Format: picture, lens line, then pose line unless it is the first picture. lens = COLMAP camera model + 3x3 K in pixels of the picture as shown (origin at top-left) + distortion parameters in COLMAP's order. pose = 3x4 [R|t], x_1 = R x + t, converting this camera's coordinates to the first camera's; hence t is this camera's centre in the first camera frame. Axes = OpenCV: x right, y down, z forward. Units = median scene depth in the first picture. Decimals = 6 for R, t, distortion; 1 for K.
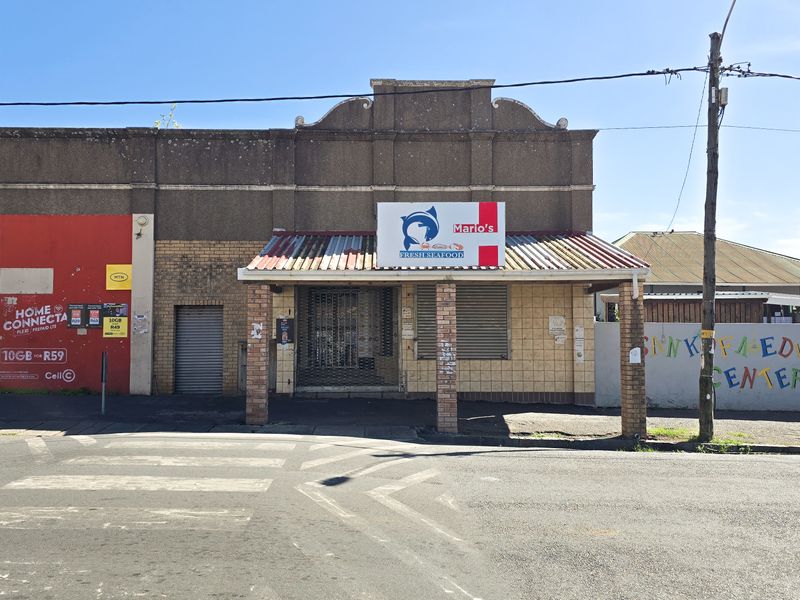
lens RADIAL K [[536.9, 0, 398.6], [0, 536.9, 298.0], [0, 0, 1]] dist [0.004288, 0.000004]
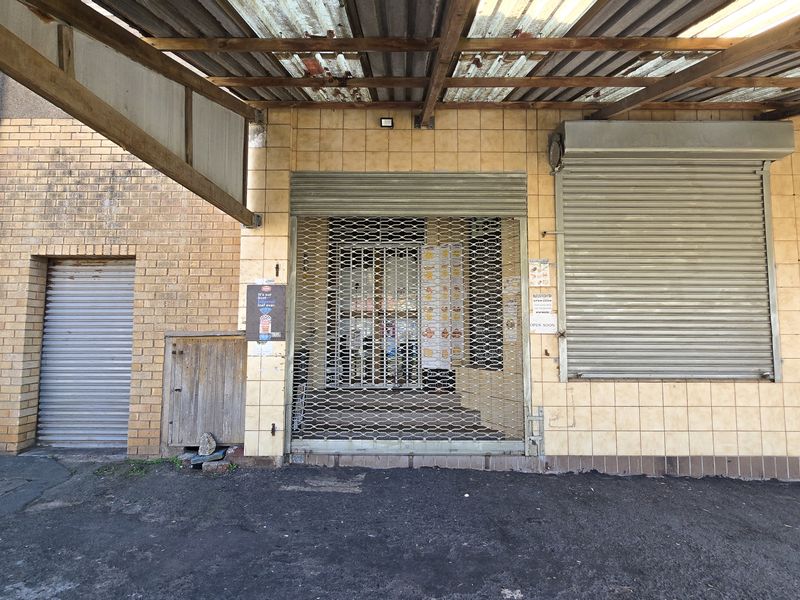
lens RADIAL K [[321.8, 0, 399.8], [0, 321.8, 302.3], [0, 0, 1]] dist [-0.015665, -0.000111]
pose [[0.999100, 0.002989, -0.042309, -0.090544], [-0.004159, 0.999611, -0.027595, 0.059076], [0.042211, 0.027746, 0.998723, 0.736572]]
